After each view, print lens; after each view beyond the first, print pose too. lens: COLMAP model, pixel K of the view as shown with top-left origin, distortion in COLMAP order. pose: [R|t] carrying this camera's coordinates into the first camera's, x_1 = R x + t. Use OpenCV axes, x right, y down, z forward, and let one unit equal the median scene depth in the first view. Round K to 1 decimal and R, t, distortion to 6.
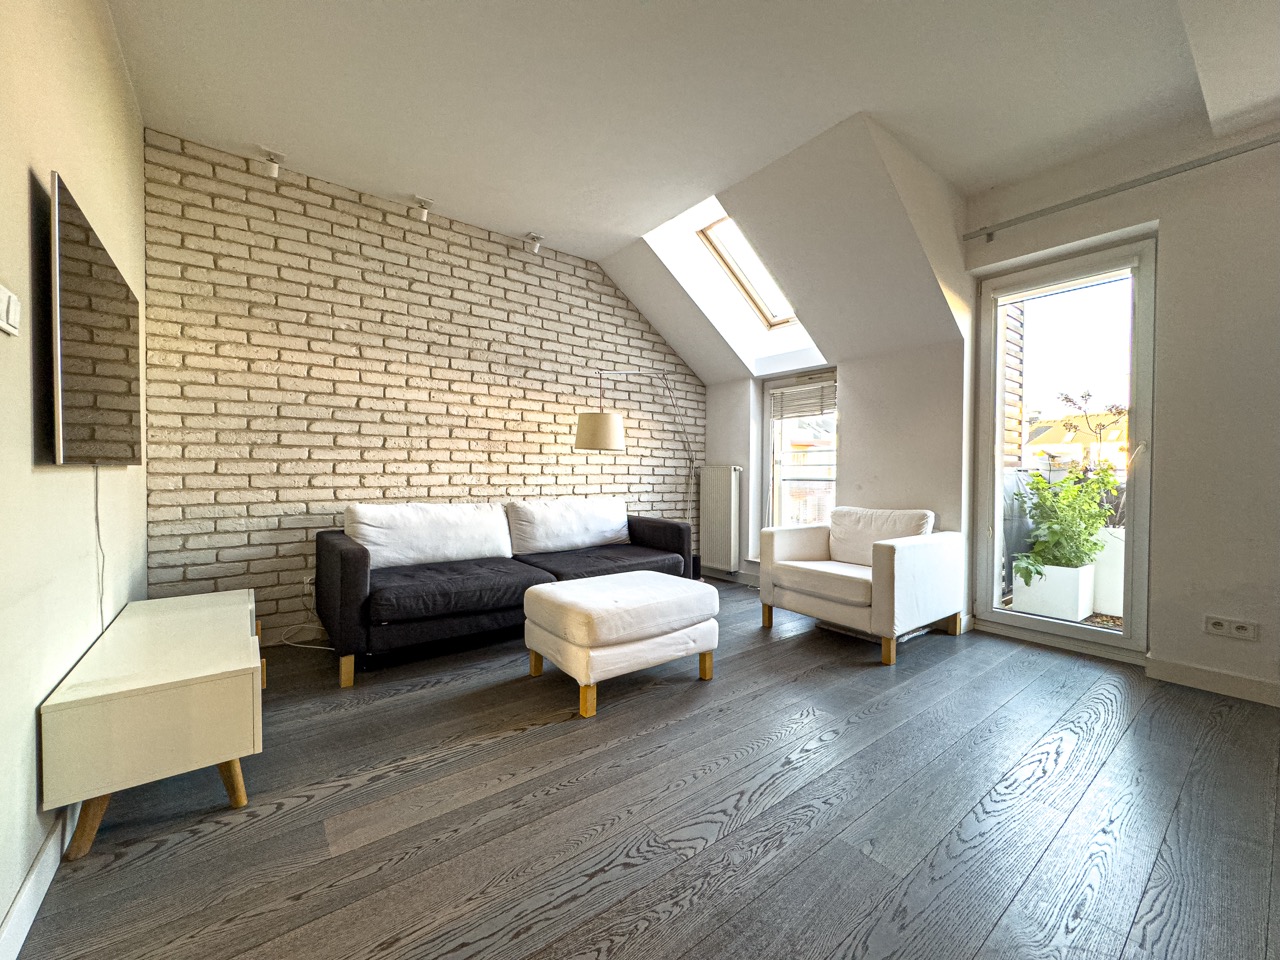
lens RADIAL K [[511.1, 0, 638.4], [0, 511.1, 479.3], [0, 0, 1]] dist [-0.002885, 0.000673]
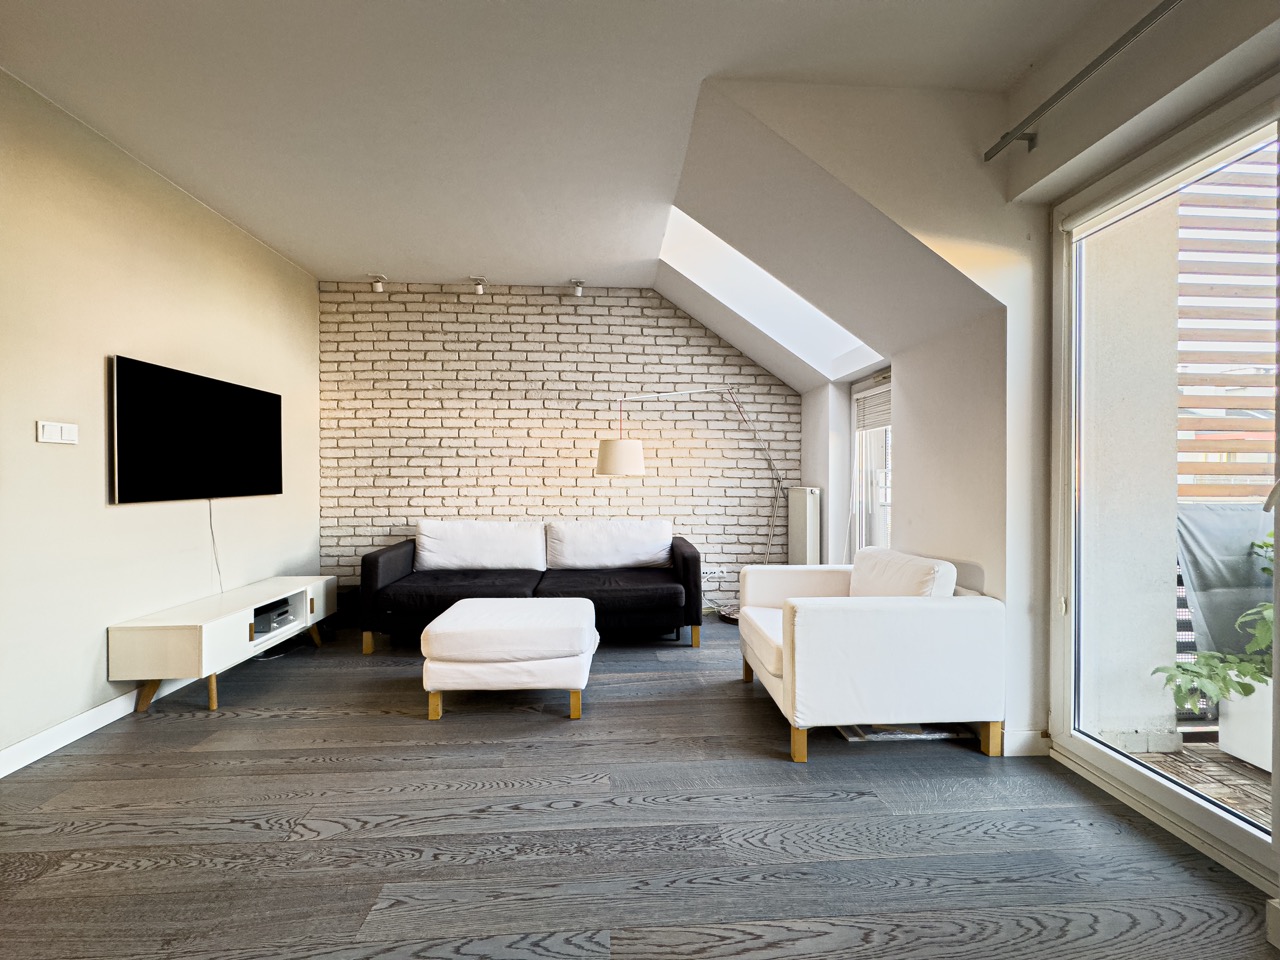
lens RADIAL K [[511.1, 0, 639.4], [0, 511.1, 479.0], [0, 0, 1]] dist [-0.002885, 0.000673]
pose [[0.827083, -0.003314, -0.562070, 0.590353], [-0.004688, 0.999907, -0.012794, -0.039341], [0.562060, 0.013216, 0.826991, 0.187247]]
